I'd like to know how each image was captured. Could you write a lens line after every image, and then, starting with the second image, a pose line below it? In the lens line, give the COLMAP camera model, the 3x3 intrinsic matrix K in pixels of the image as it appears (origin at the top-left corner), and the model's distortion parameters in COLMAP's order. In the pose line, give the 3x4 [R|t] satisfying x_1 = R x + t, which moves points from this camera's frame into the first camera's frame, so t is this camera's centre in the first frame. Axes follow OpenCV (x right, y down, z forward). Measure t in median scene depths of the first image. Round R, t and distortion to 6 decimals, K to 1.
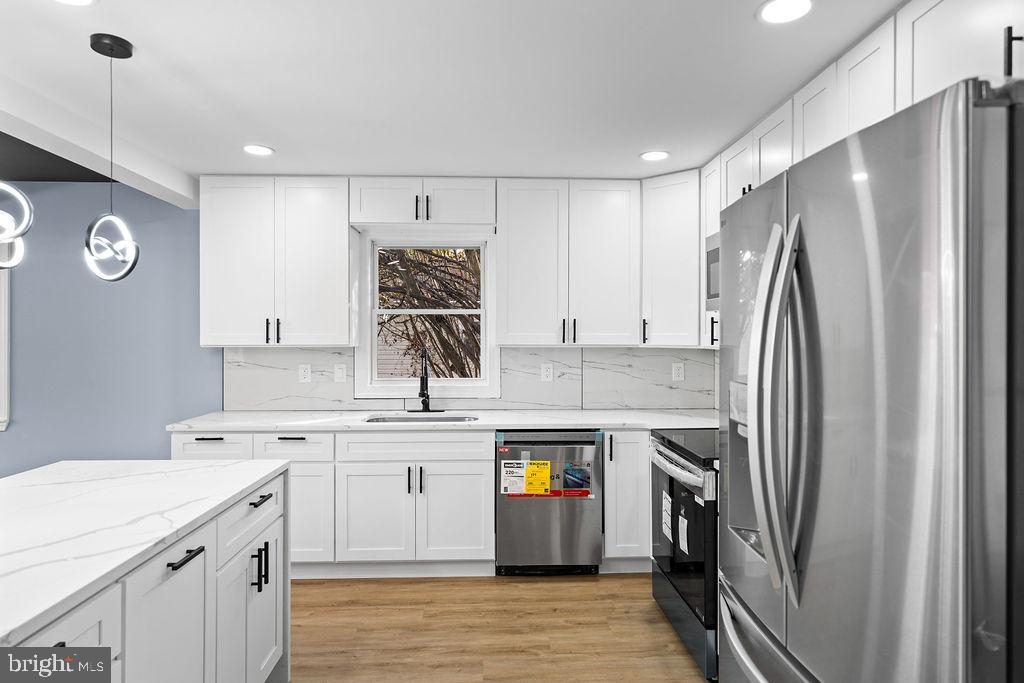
lens RADIAL K [[574.5, 0, 512.1], [0, 574.5, 336.4], [0, 0, 1]] dist [-0.023253, 0.000020]
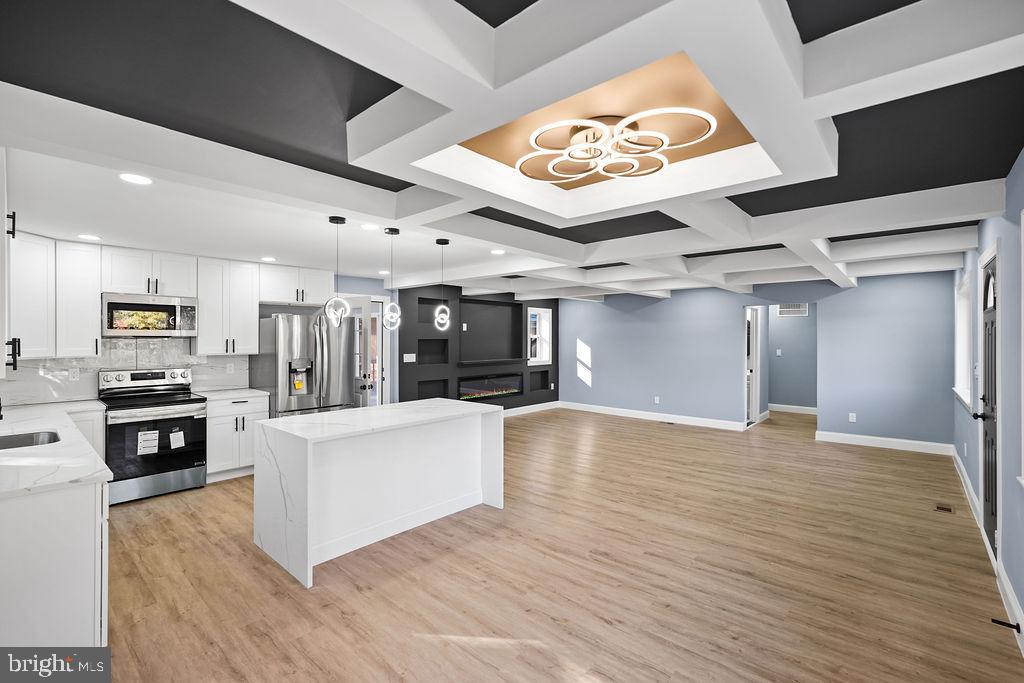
lens RADIAL K [[451.8, 0, 511.4], [0, 451.8, 342.1], [0, 0, 1]] dist [-0.003068, 0.000197]
pose [[-0.716998, -0.009619, 0.697008, -1.623949], [-0.016352, 0.999862, -0.003022, -0.045556], [-0.696883, -0.013564, -0.717057, 1.195910]]
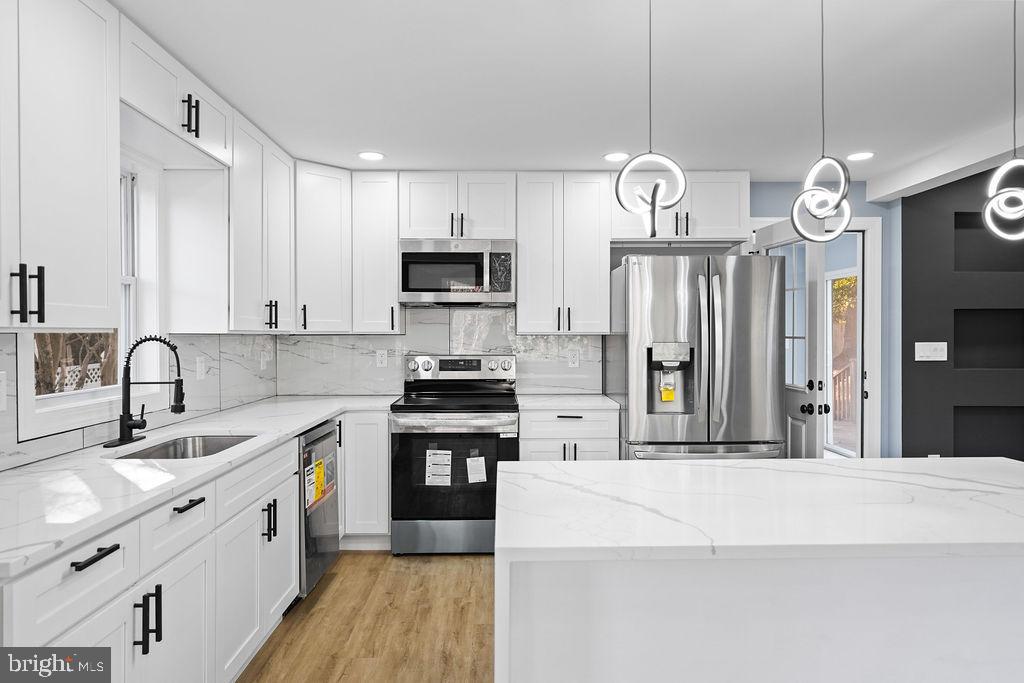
lens RADIAL K [[656.7, 0, 511.6], [0, 656.7, 338.4], [0, 0, 1]] dist [0.001031, 0.000739]
pose [[0.022145, -0.010485, 0.999700, -1.103629], [-0.017190, 0.999793, 0.010866, 0.011767], [-0.999607, -0.017425, 0.021961, 0.783705]]
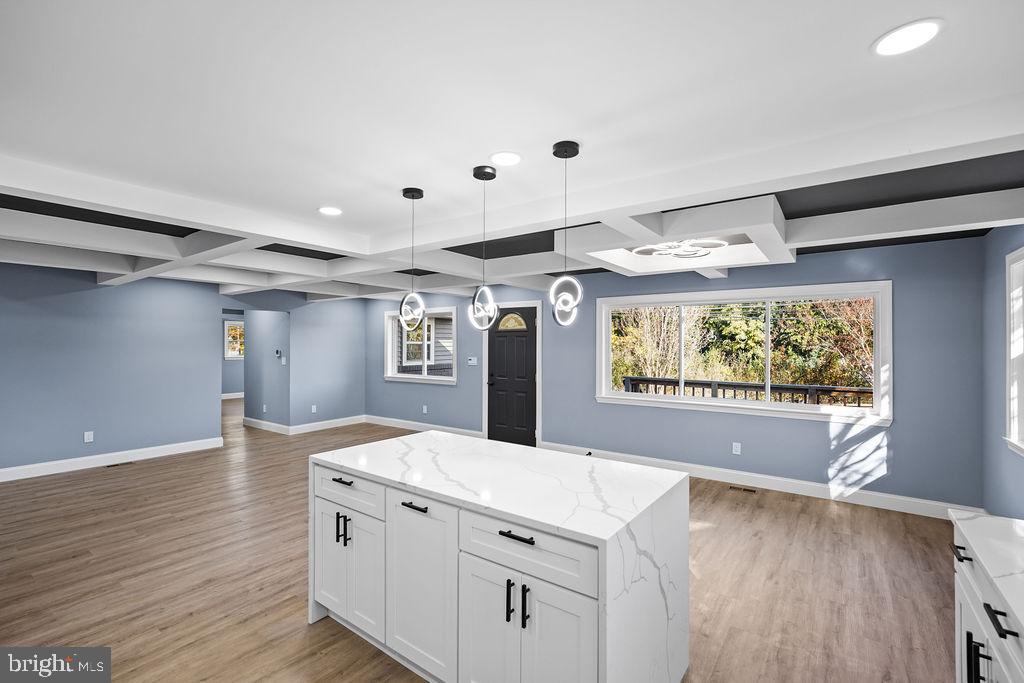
lens RADIAL K [[451.8, 0, 512.5], [0, 451.8, 340.8], [0, 0, 1]] dist [-0.003068, 0.000197]
pose [[-0.628742, -0.010915, -0.777537, 0.119867], [0.012807, 0.999621, -0.024389, -0.034204], [0.777508, -0.025293, -0.628364, 1.057211]]
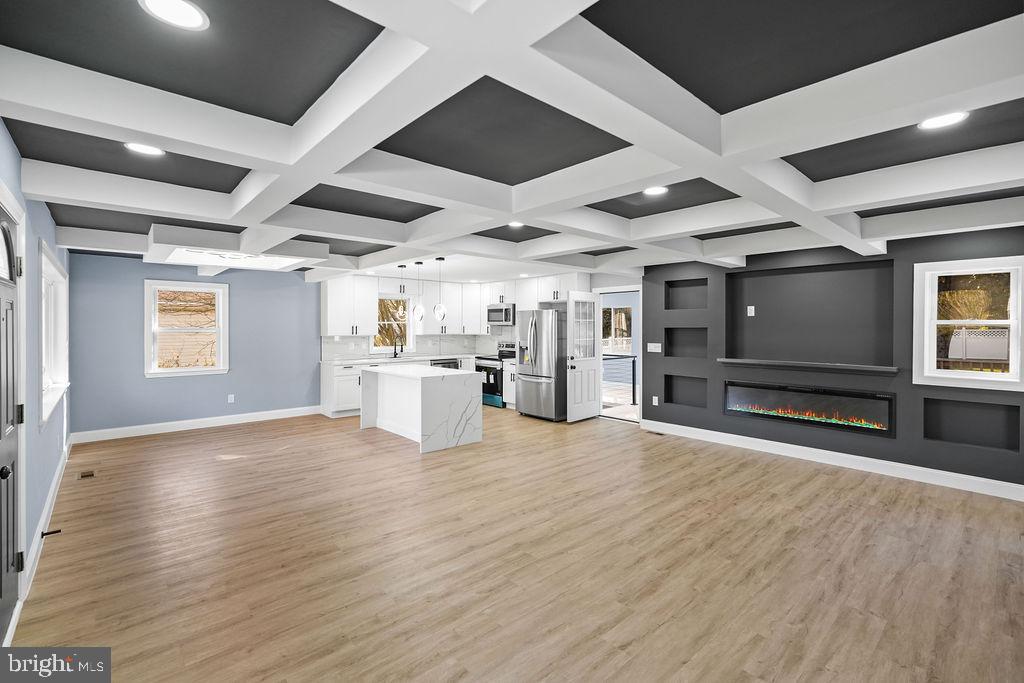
lens RADIAL K [[451.8, 0, 507.7], [0, 451.8, 332.1], [0, 0, 1]] dist [-0.003068, 0.000197]
pose [[0.775489, -0.009294, 0.631293, -1.528280], [-0.011953, 0.999496, 0.029398, -0.093744], [-0.631248, -0.030343, 0.774987, -1.482272]]
